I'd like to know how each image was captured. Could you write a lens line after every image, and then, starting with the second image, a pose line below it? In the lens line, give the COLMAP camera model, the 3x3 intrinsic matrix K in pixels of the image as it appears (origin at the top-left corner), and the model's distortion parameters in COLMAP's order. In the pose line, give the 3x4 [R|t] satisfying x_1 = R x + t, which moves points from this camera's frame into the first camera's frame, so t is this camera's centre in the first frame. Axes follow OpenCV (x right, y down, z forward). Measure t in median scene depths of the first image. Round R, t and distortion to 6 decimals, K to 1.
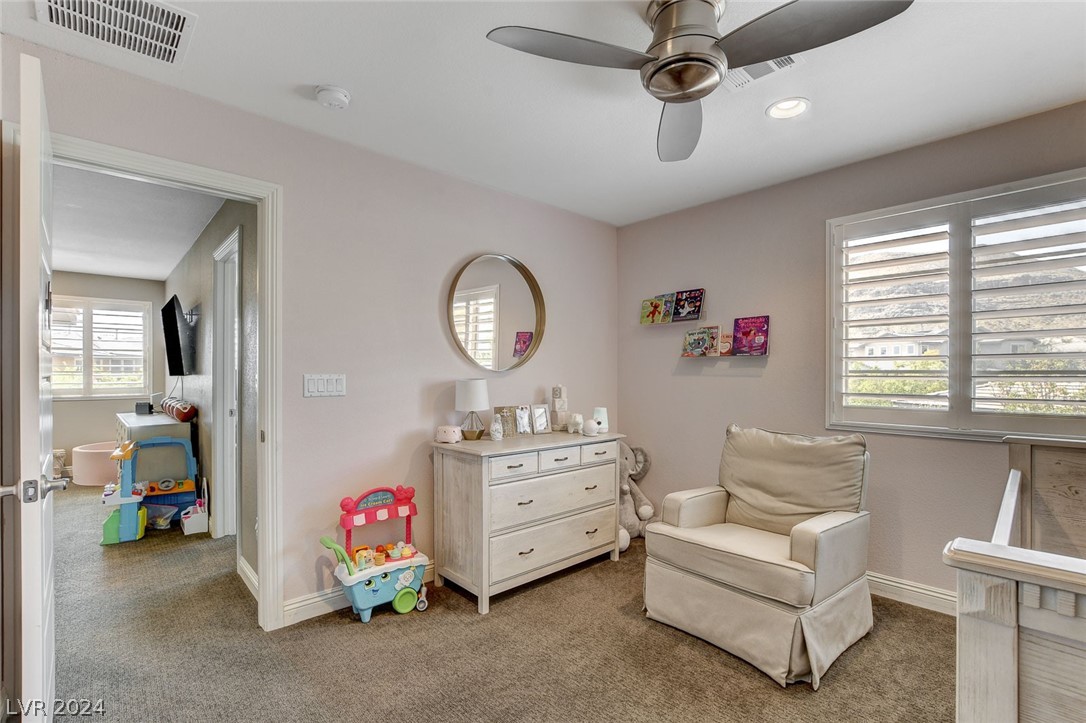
lens RADIAL K [[510.3, 0, 542.6], [0, 510.3, 370.9], [0, 0, 1]] dist [-0.021490, -0.000138]
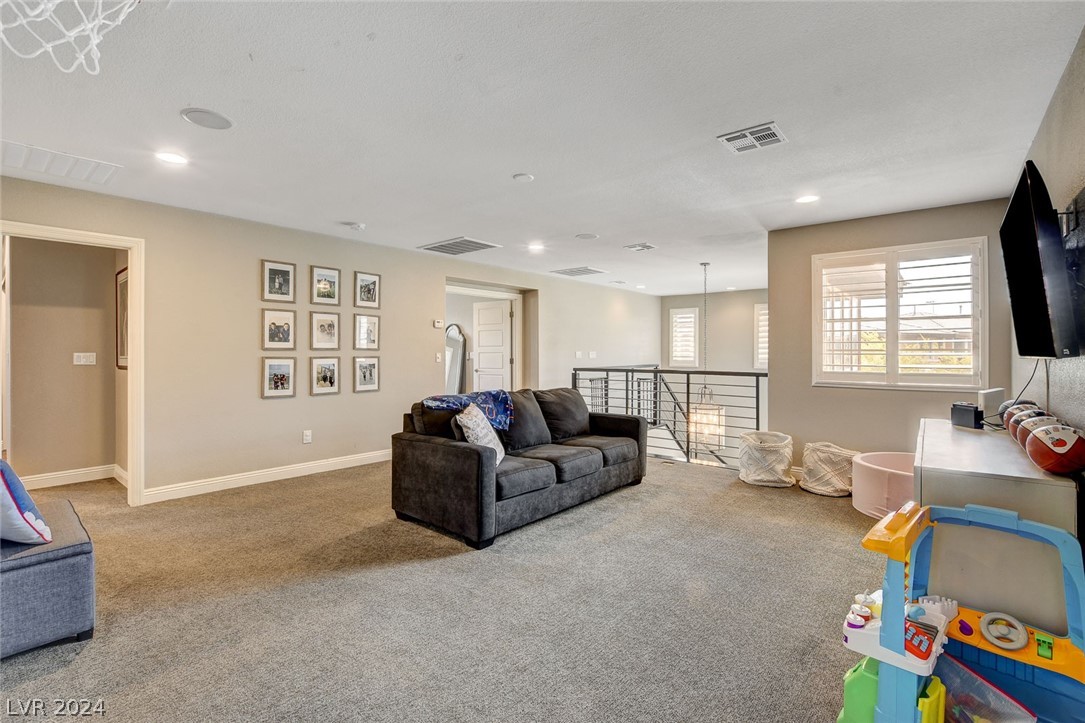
lens RADIAL K [[507.4, 0, 535.6], [0, 507.4, 353.0], [0, 0, 1]] dist [-0.022373, 0.000156]
pose [[0.159218, 0.003284, -0.987238, -0.366016], [0.001570, 0.999992, 0.003579, 0.004115], [0.987242, -0.002120, 0.159212, 0.499164]]
